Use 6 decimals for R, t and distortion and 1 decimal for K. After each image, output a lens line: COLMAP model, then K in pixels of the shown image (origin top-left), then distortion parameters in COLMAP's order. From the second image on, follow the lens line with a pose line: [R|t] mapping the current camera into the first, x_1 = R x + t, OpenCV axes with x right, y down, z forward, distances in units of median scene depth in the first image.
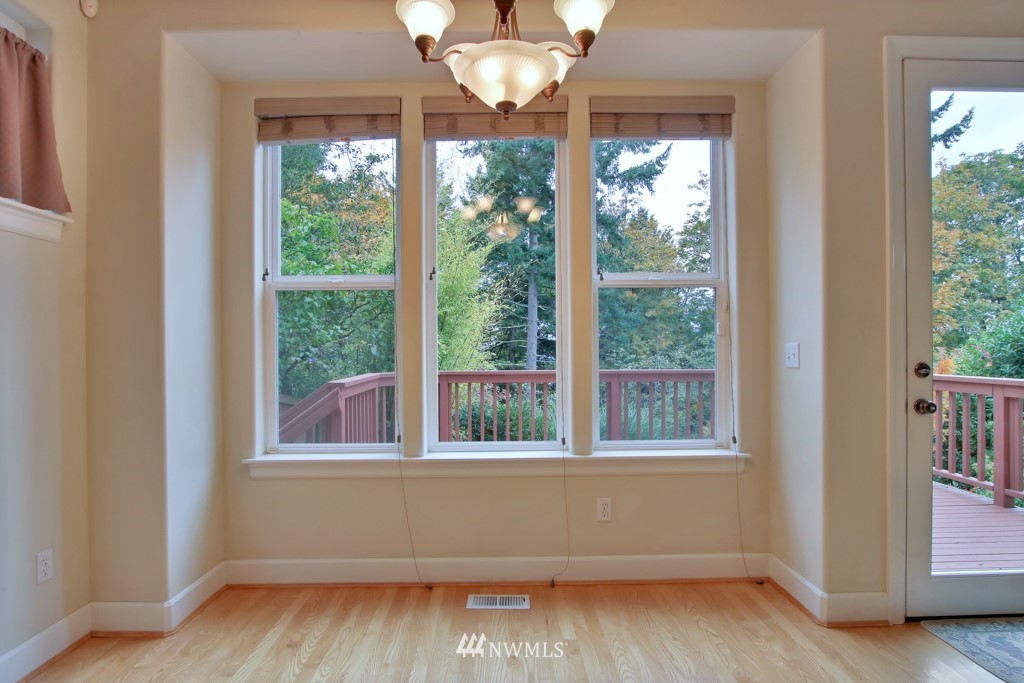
lens RADIAL K [[543.6, 0, 504.9], [0, 543.6, 346.3], [0, 0, 1]] dist [-0.032089, 0.005537]
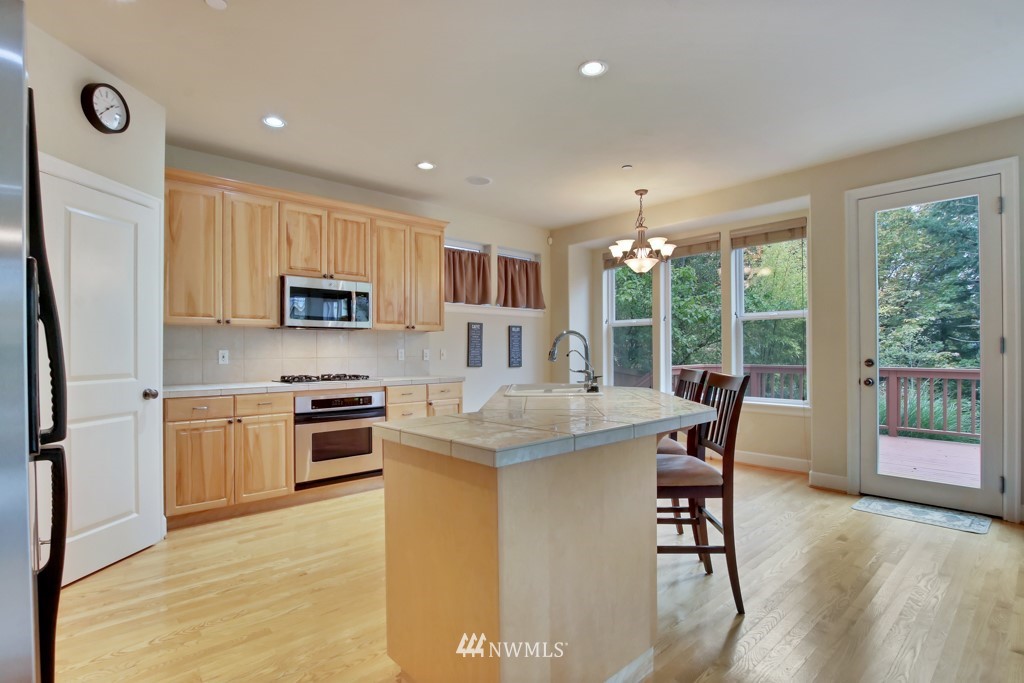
lens RADIAL K [[499.1, 0, 518.3], [0, 499.1, 347.6], [0, 0, 1]] dist [-0.031962, 0.002288]
pose [[0.672923, 0.000539, -0.739712, 1.040855], [-0.000958, 1.000000, -0.000143, -0.007567], [0.739712, 0.000805, 0.672923, -0.923938]]
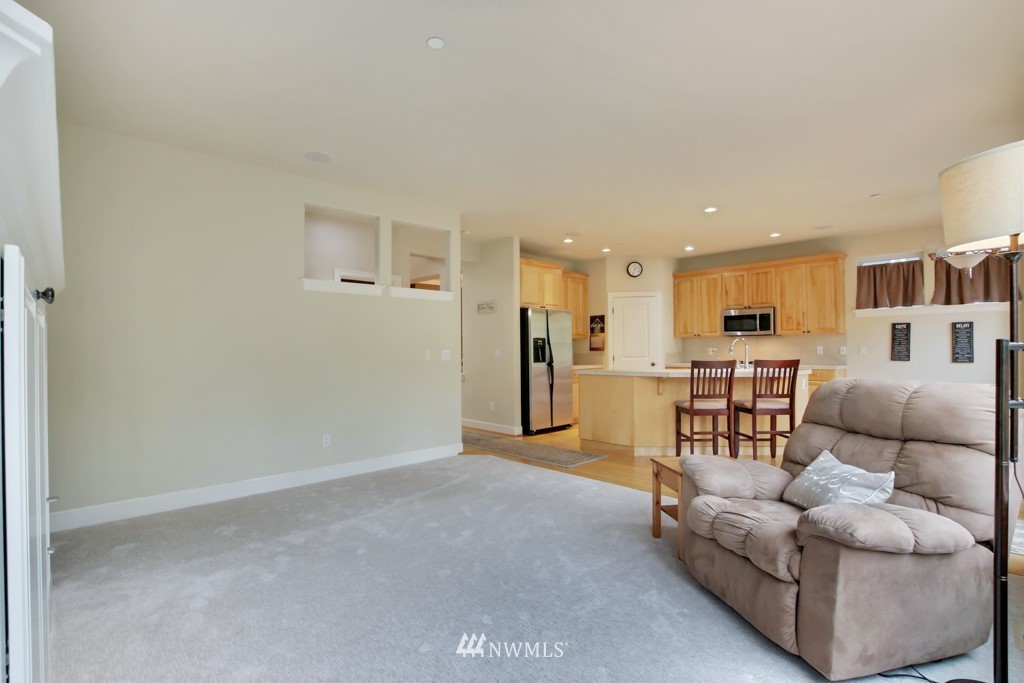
lens RADIAL K [[472.3, 0, 509.3], [0, 472.3, 349.8], [0, 0, 1]] dist [-0.029358, 0.000612]
pose [[-0.715819, 0.011798, -0.698186, 2.328635], [0.013306, 0.999906, 0.003254, -0.013339], [0.698159, -0.006961, -0.715909, 0.637148]]
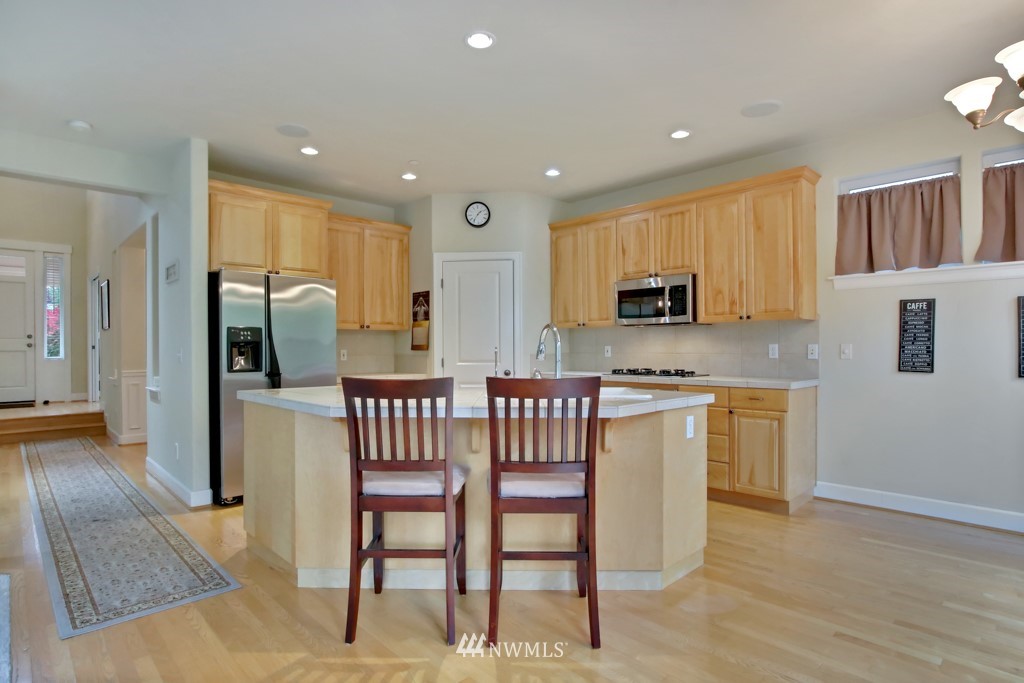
lens RADIAL K [[543.6, 0, 502.4], [0, 543.6, 348.2], [0, 0, 1]] dist [-0.032089, 0.005537]
pose [[-0.736398, 0.011393, -0.676453, 1.053691], [0.009963, 0.999932, 0.005996, -0.007007], [0.676475, -0.002325, -0.736462, 0.640416]]
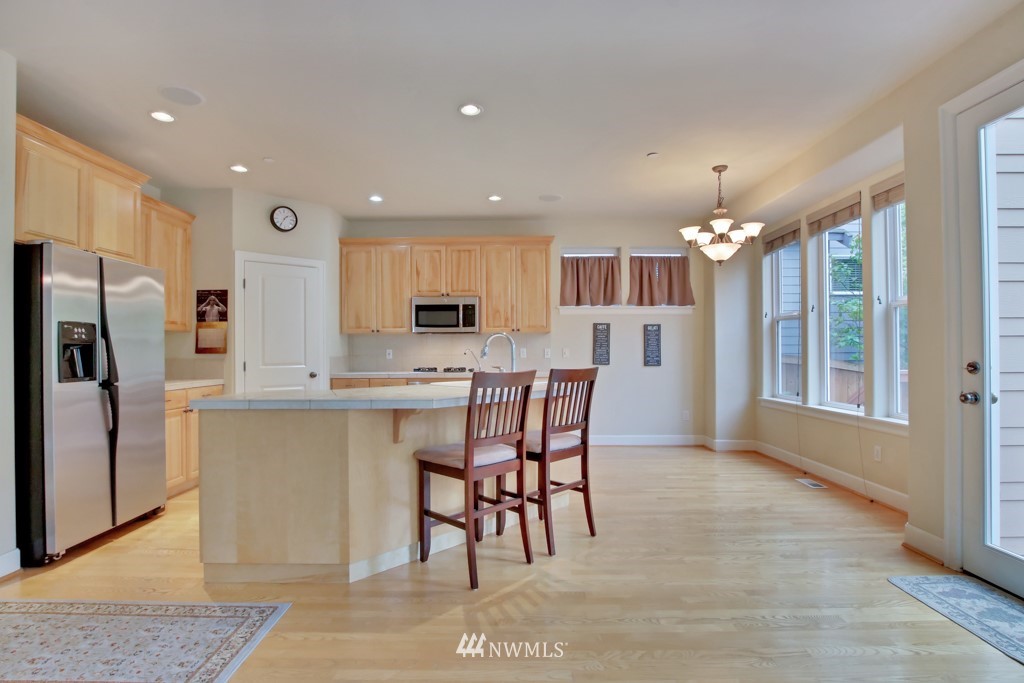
lens RADIAL K [[499.1, 0, 513.6], [0, 499.1, 345.6], [0, 0, 1]] dist [-0.031962, 0.002288]
pose [[-0.005829, -0.003767, -0.999976, 1.590426], [0.004972, 0.999980, -0.003796, -0.005884], [0.999971, -0.004994, -0.005811, -0.025336]]
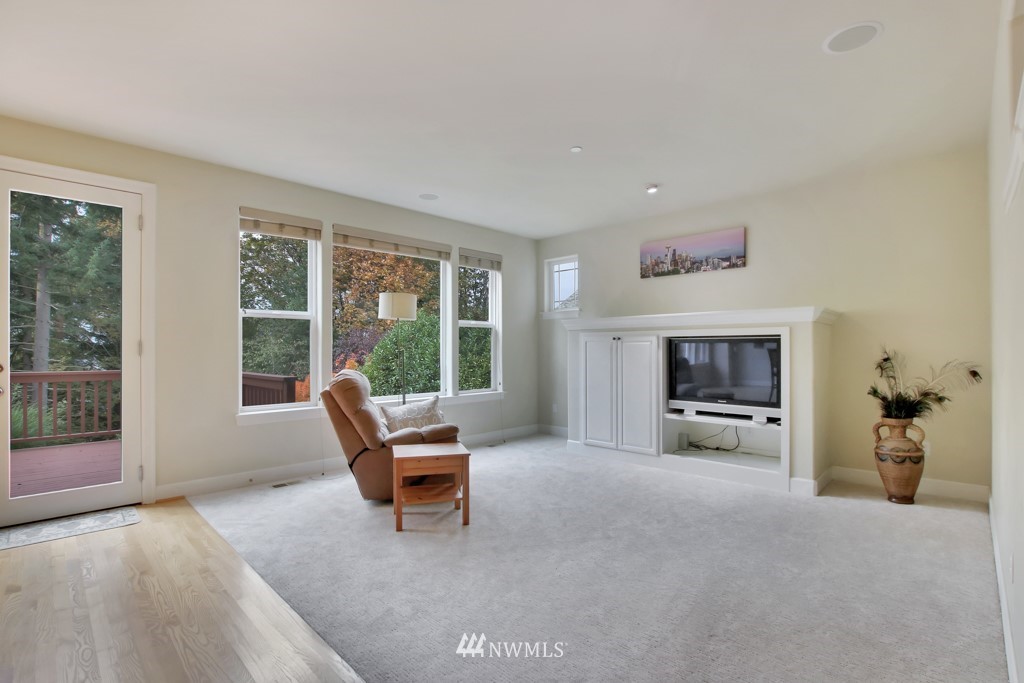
lens RADIAL K [[472.3, 0, 501.9], [0, 472.3, 344.0], [0, 0, 1]] dist [-0.029358, 0.000612]
pose [[0.702010, 0.011196, 0.712079, 0.732699], [-0.001917, 0.999903, -0.013831, -0.009275], [-0.712165, 0.008345, 0.701963, -0.834096]]
